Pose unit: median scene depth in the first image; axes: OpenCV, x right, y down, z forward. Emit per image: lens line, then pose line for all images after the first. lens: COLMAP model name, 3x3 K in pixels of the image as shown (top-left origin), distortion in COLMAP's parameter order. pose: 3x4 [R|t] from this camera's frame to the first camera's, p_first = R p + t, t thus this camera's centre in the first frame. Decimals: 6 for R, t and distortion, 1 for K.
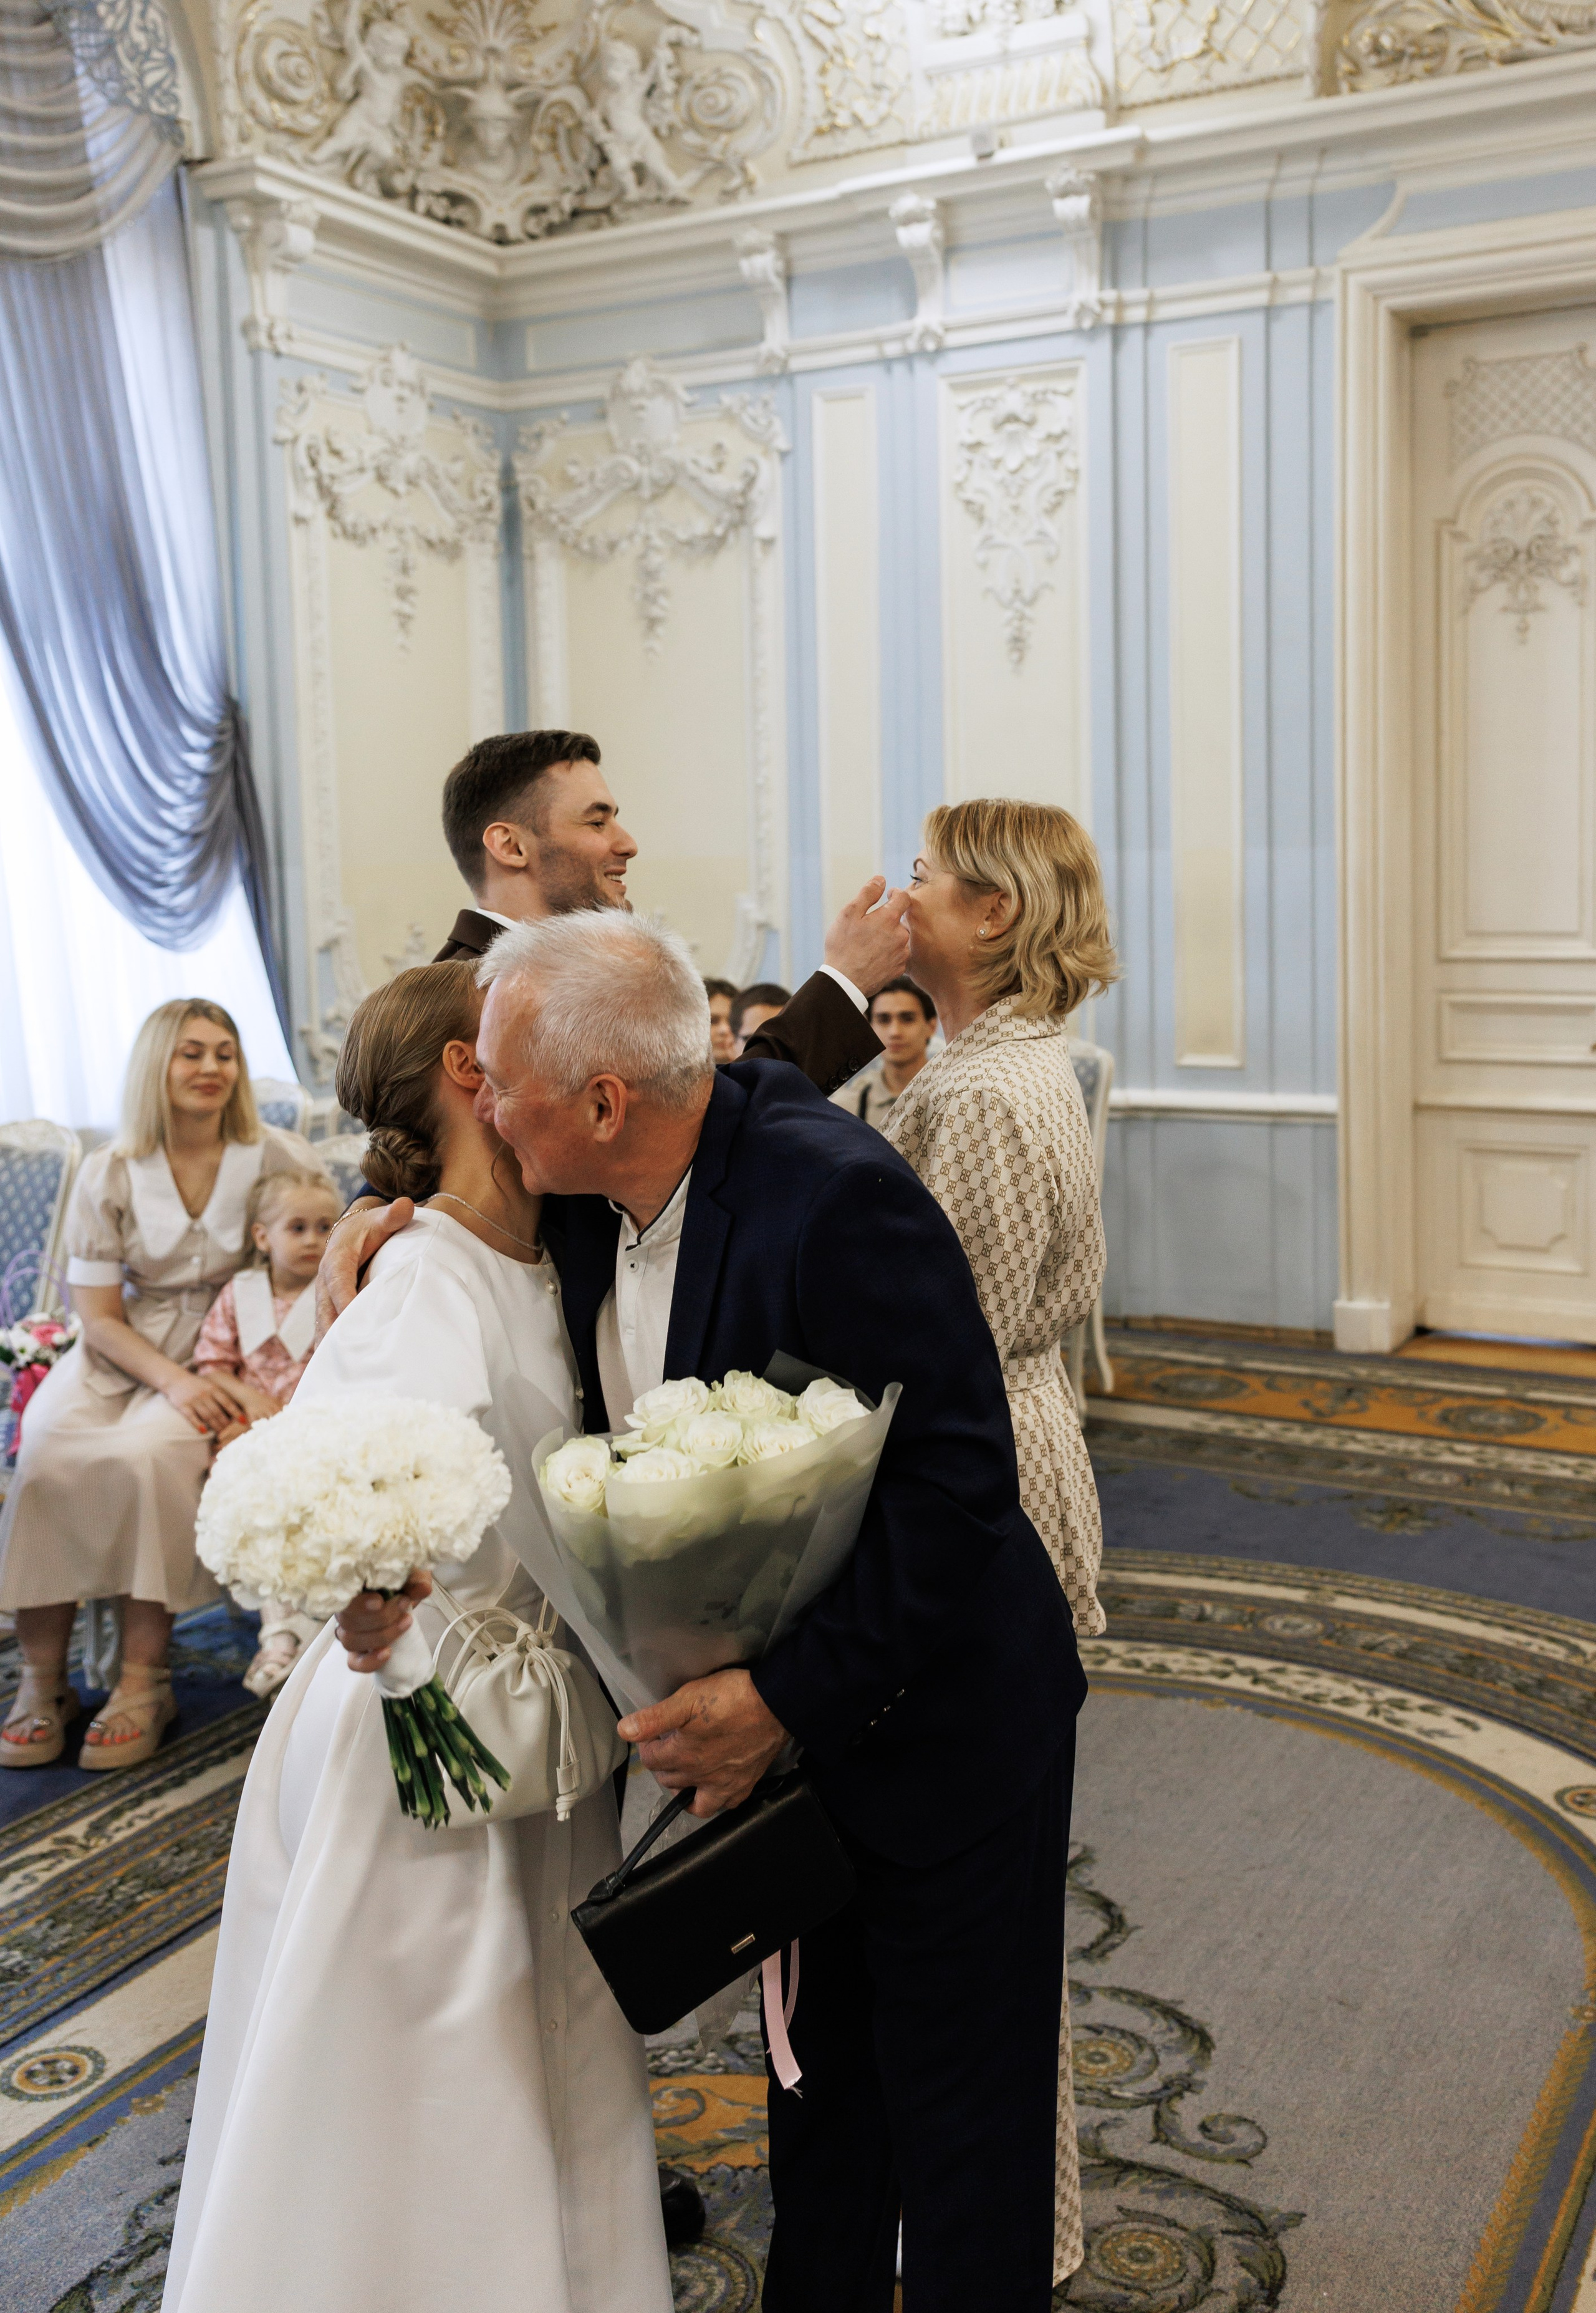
lens RADIAL K [[2203.1, 0, 901.9], [0, 2203.1, 964.3], [0, 0, 1]] dist [0.093808, -0.067146]
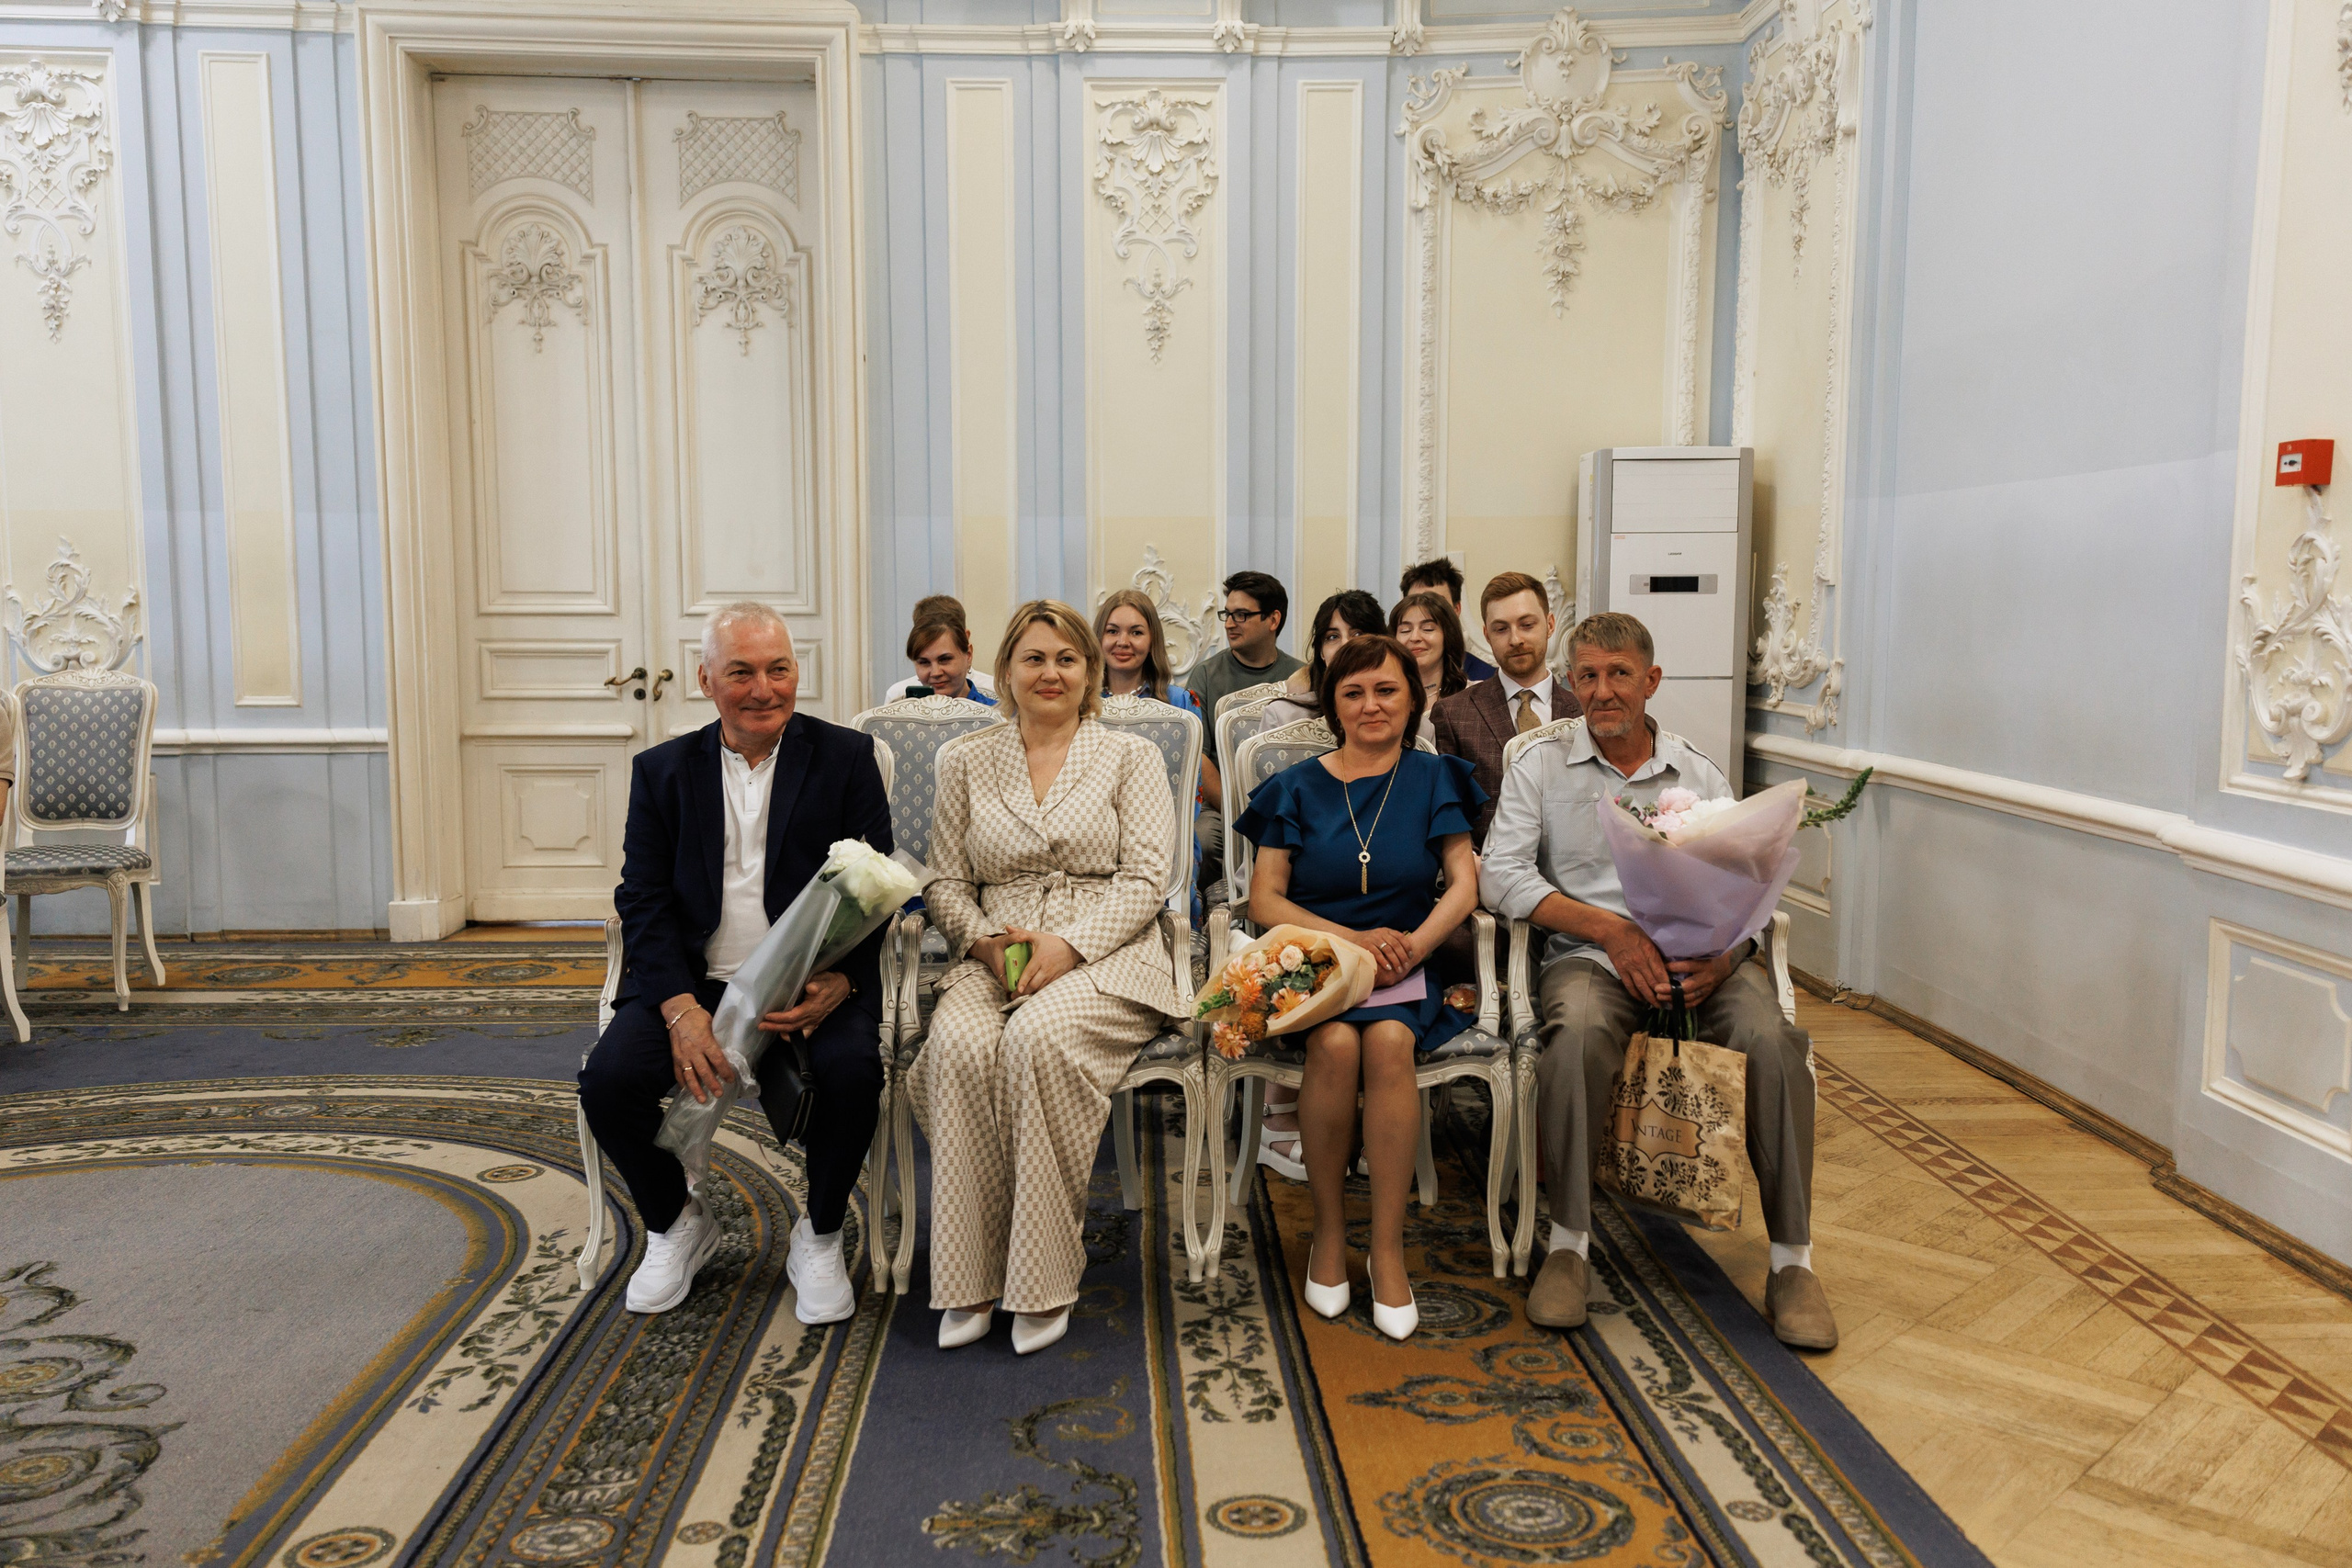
lens RADIAL K [[1931.4, 0, 1176.0], [0, 1931.4, 784.0], [0, 0, 1]] dist [0.092788, -0.070791]
pose [[0.868958, -0.028385, 0.494071, 0.044917], [0.011599, 0.999248, 0.037007, 0.053976], [-0.494749, -0.026427, 0.868634, -0.104368]]
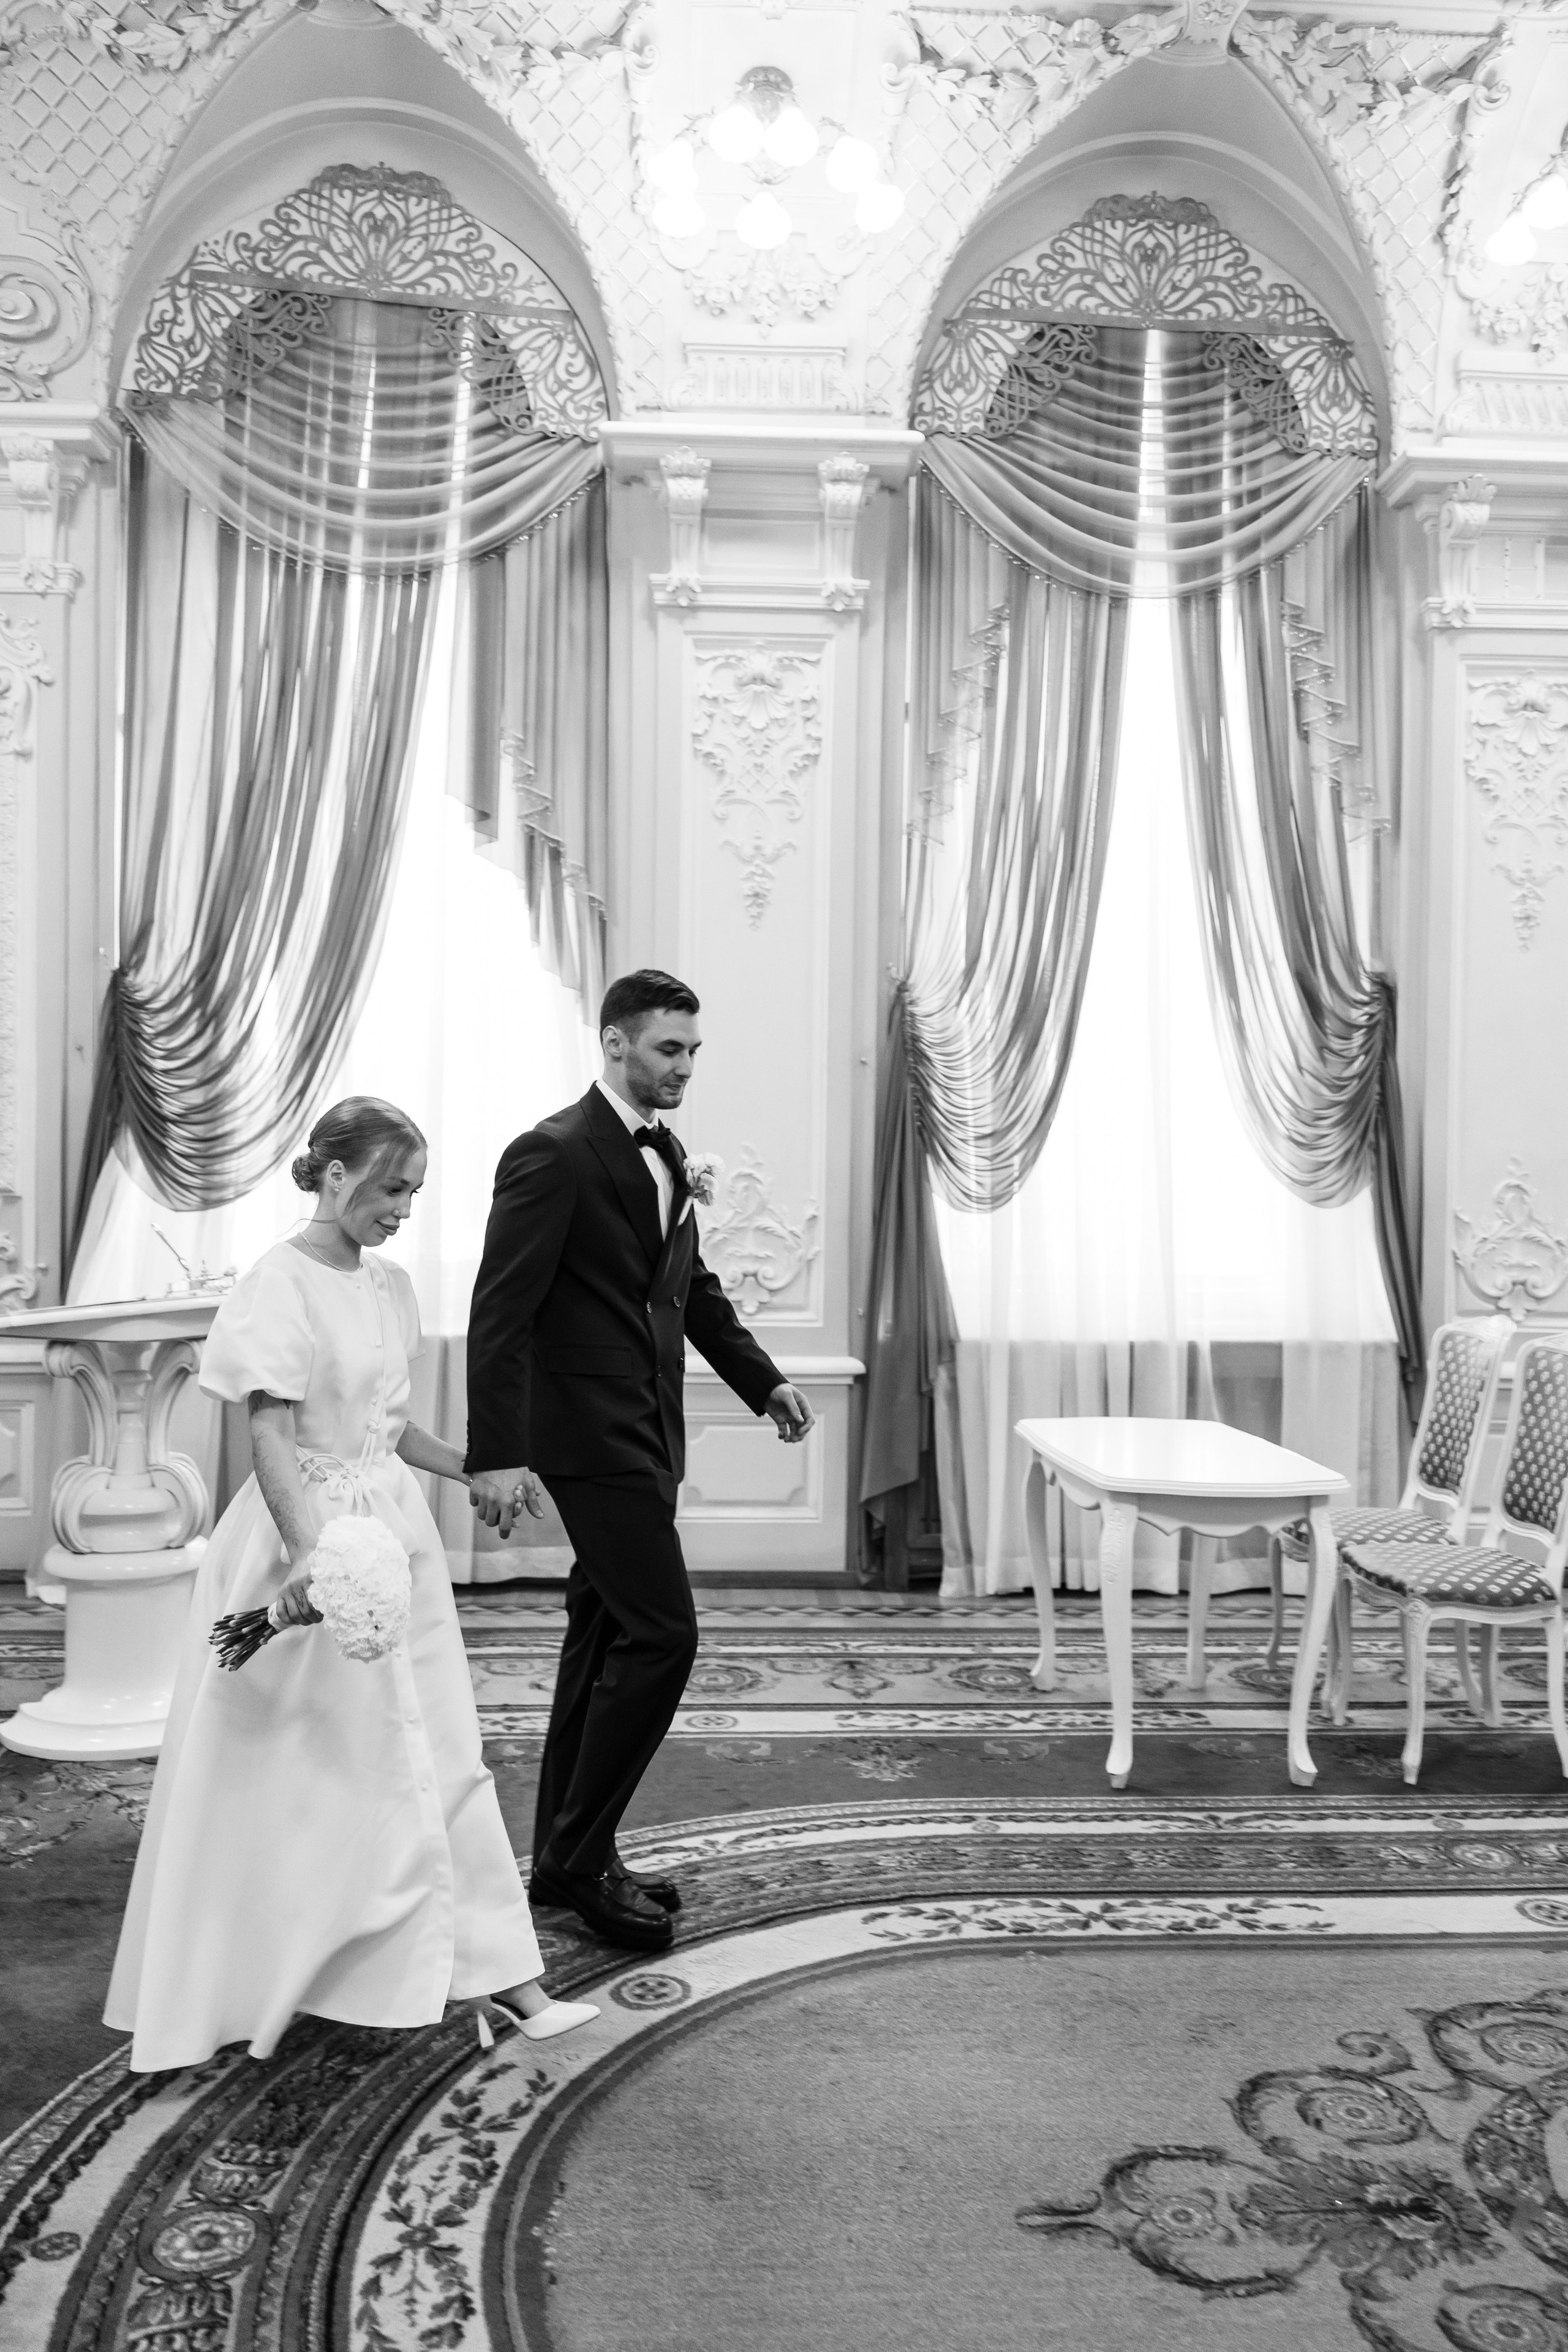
lens RADIAL K [[1889.0, 0, 778.2], [0, 1889.0, 1175.0], [0, 0, 1]] dist [0.025065, -0.041532]
pose [[0.511585, 0.035295, -0.858508, 0.161194], [-0.077269, 0.996997, -0.005056, 0.030178], [0.855751, 0.068923, 0.512776, -0.025181]]
